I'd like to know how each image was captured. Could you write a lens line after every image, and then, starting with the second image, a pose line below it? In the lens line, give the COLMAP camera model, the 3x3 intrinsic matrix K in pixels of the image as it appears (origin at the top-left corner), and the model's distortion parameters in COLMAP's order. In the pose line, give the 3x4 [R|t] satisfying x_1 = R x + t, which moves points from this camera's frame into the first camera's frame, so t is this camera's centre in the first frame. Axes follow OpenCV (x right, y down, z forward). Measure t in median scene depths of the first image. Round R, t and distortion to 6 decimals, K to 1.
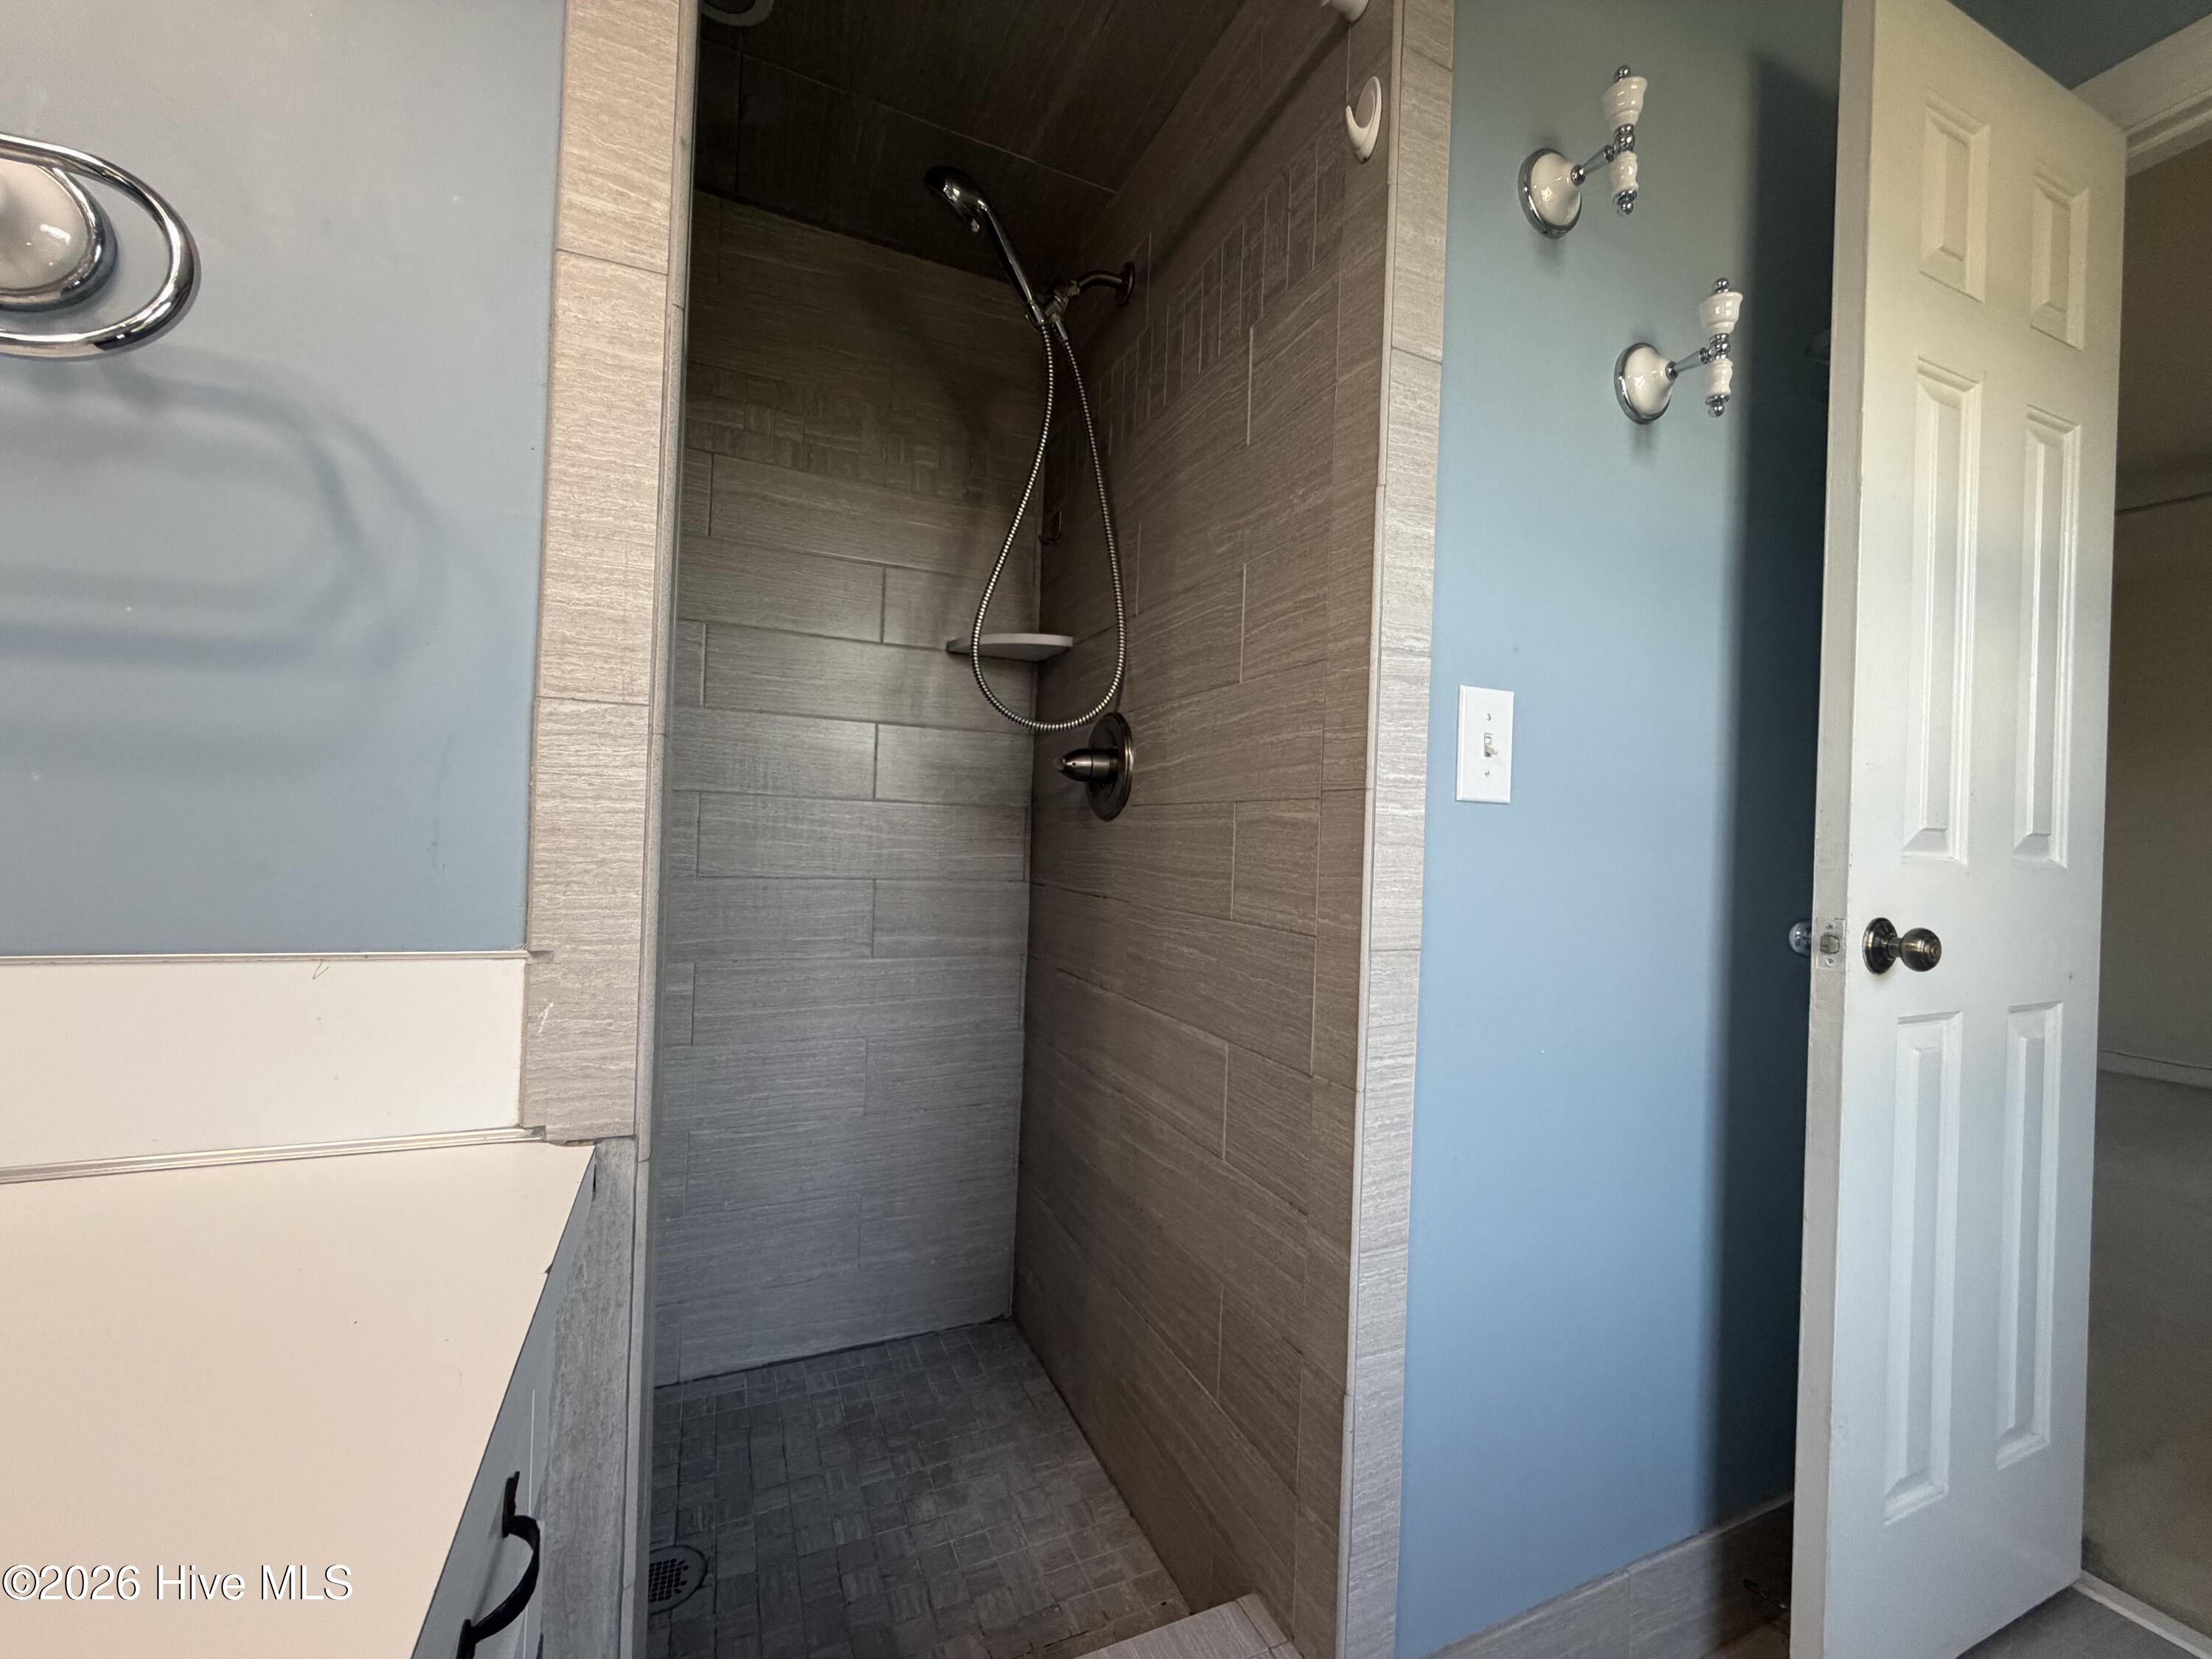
lens RADIAL K [[882.4, 0, 1103.8], [0, 882.4, 831.2], [0, 0, 1]] dist [-0.002116, 0.000725]
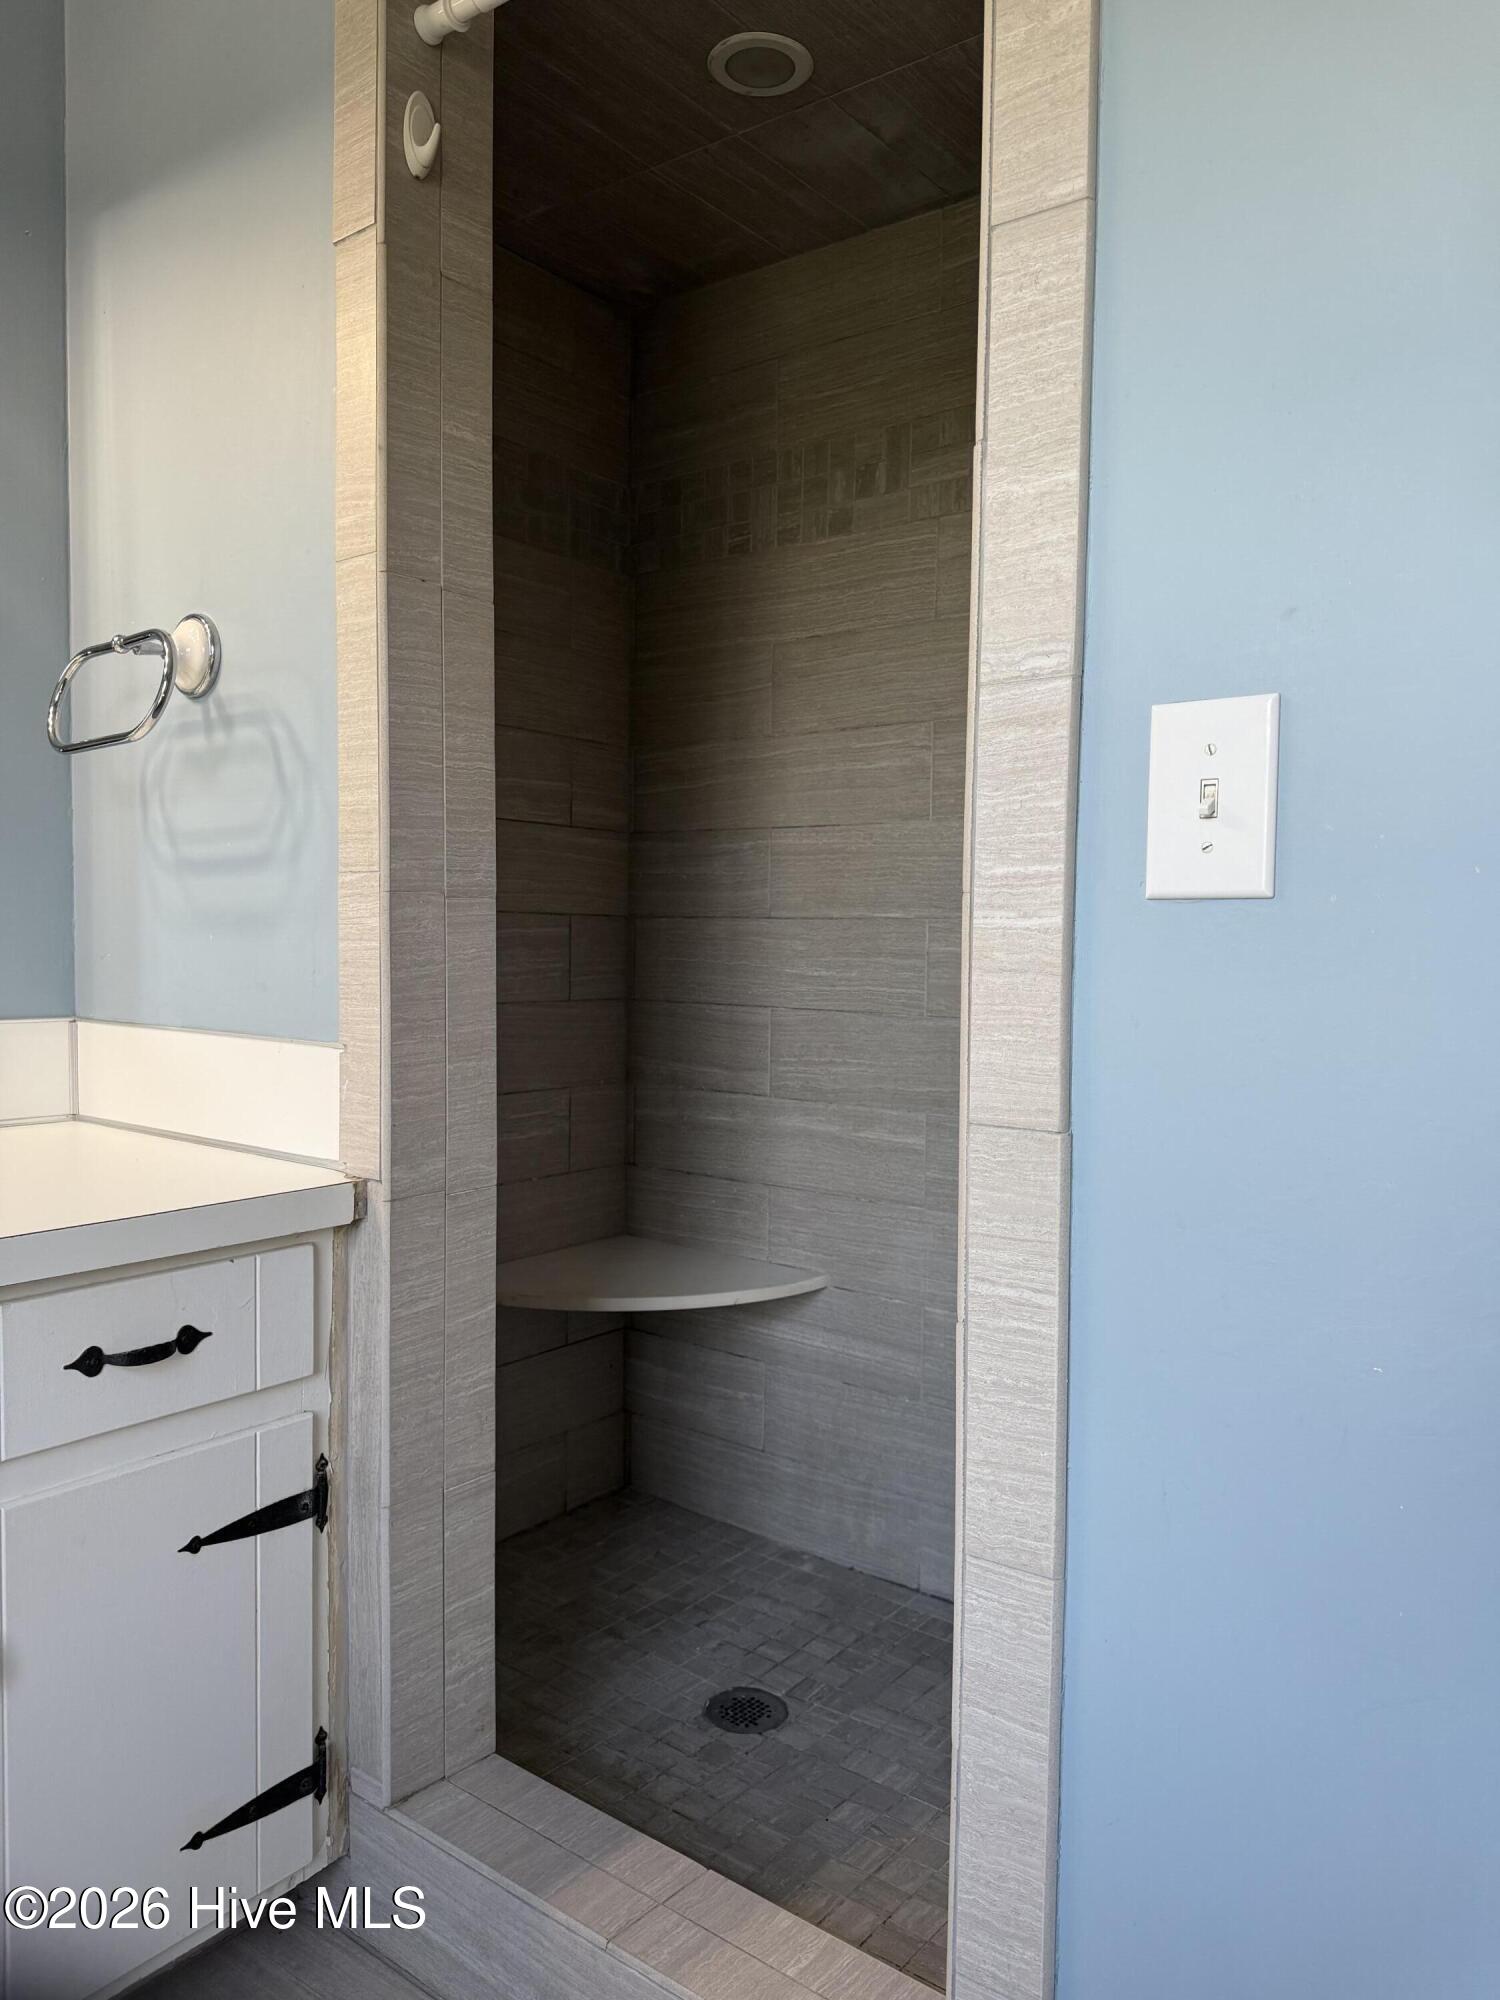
lens RADIAL K [[1410.2, 0, 747.7], [0, 1410.2, 1000.6], [0, 0, 1]] dist [0.050437, -0.063816]
pose [[0.480480, 0.012768, -0.876913, 1.182659], [0.007028, 0.999806, 0.018408, 0.016140], [0.876977, -0.015008, 0.480297, 0.308073]]
